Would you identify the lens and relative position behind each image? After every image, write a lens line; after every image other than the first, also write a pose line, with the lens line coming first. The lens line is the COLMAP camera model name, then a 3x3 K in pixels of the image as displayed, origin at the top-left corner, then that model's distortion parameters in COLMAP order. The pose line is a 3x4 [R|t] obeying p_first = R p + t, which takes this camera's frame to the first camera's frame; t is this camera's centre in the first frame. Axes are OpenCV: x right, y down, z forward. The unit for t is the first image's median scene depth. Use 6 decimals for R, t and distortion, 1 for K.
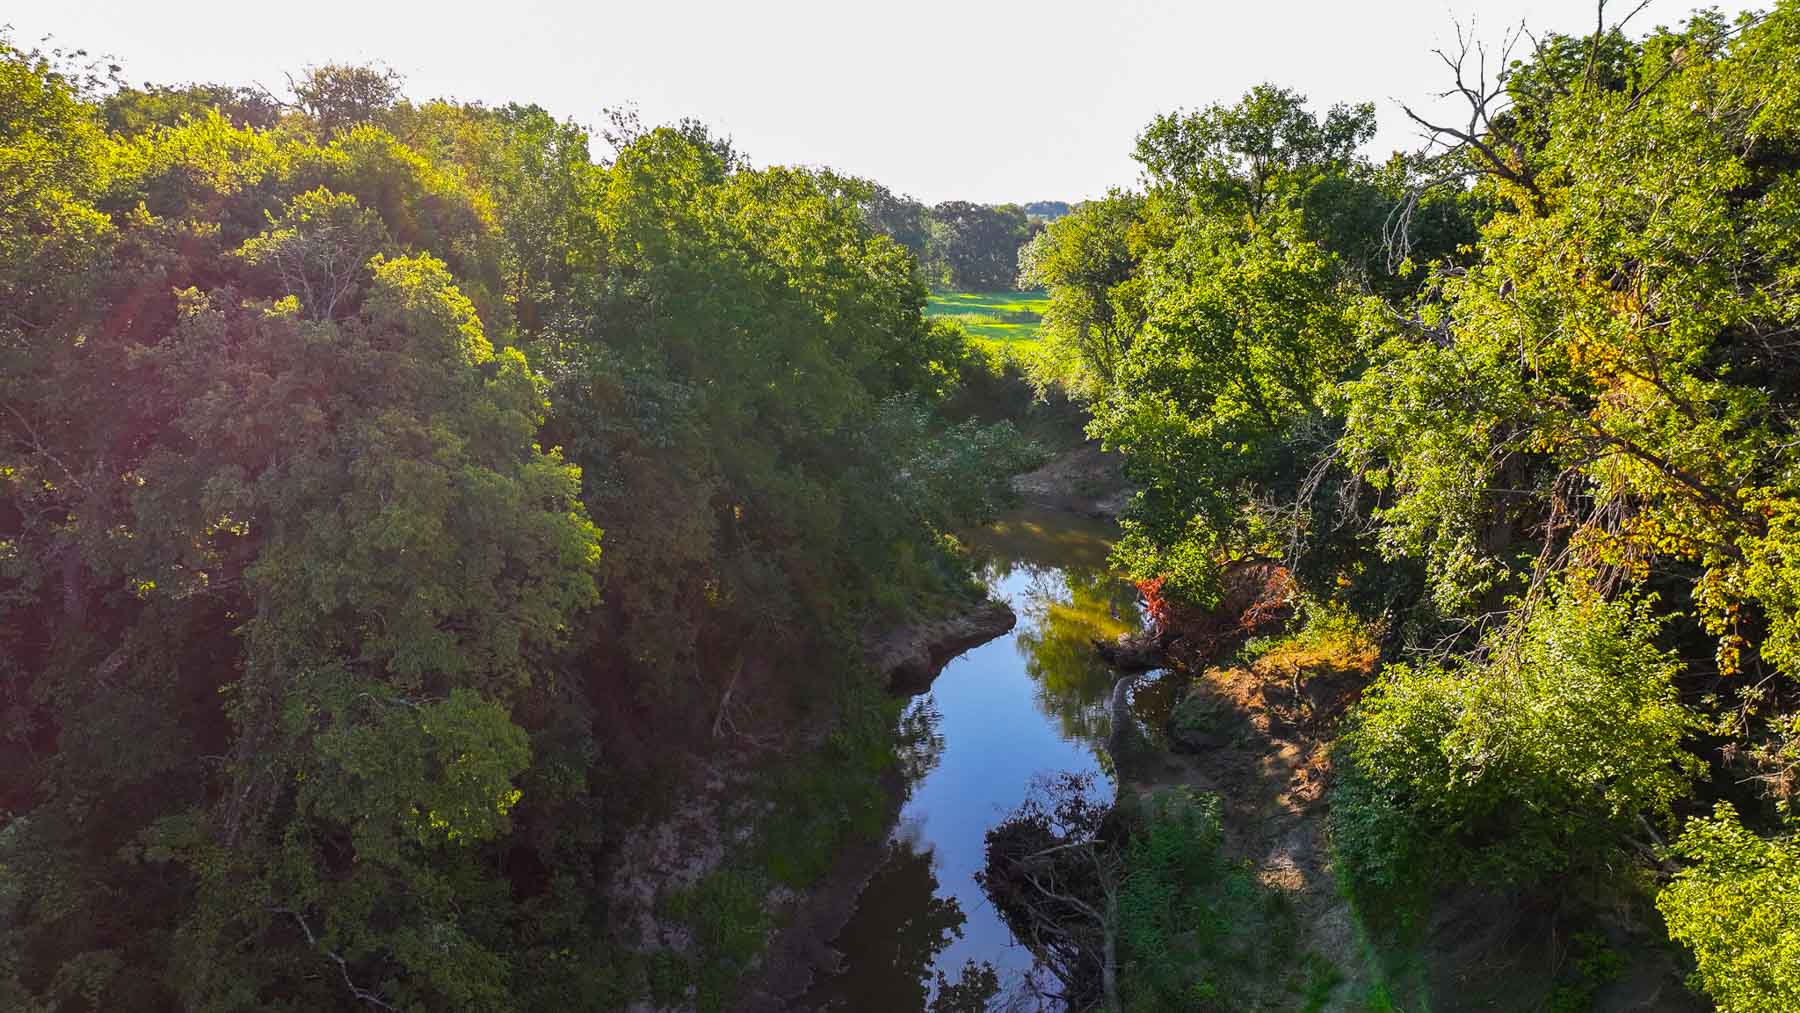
lens RADIAL K [[1256.3, 0, 900.0], [0, 1256.3, 506.5], [0, 0, 1]] dist [0.001862, 0.009709]
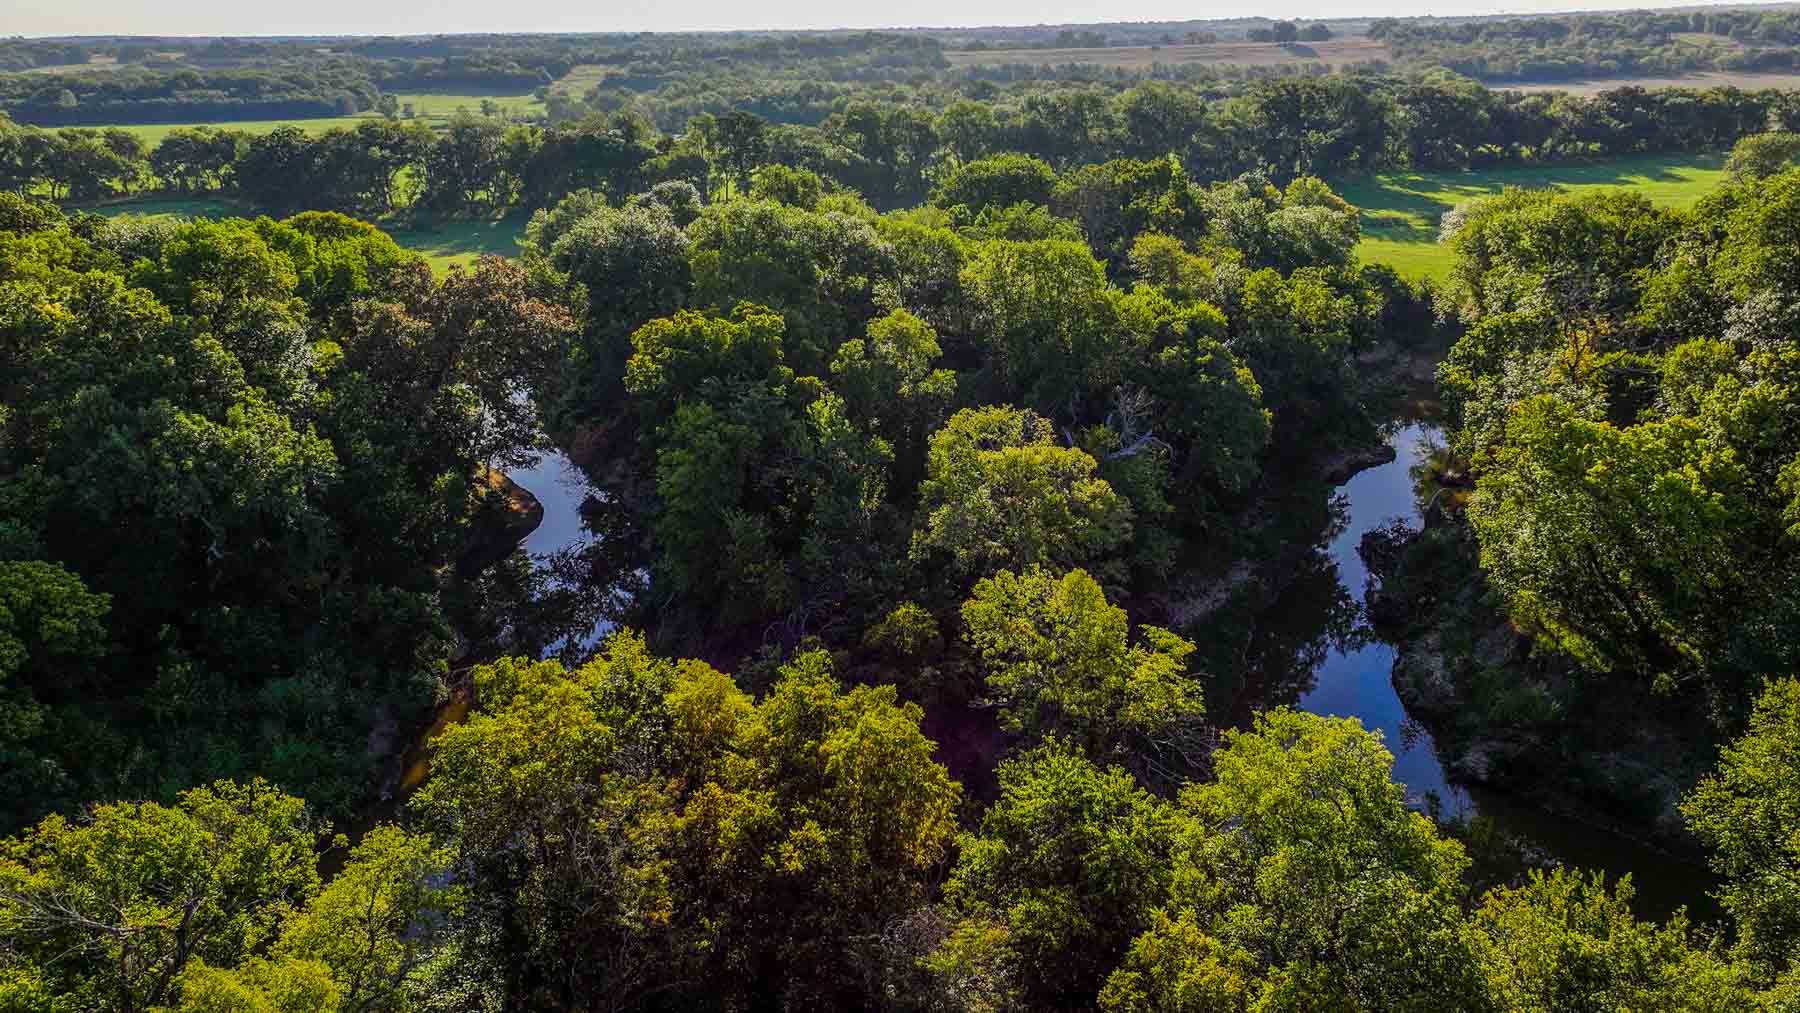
lens RADIAL K [[1256.3, 0, 900.0], [0, 1256.3, 506.5], [0, 0, 1]] dist [0.001862, 0.009709]
pose [[0.944005, 0.110084, -0.311025, -0.021362], [-0.061235, 0.984775, 0.162694, -0.107495], [0.324199, -0.134538, 0.936373, -1.128705]]
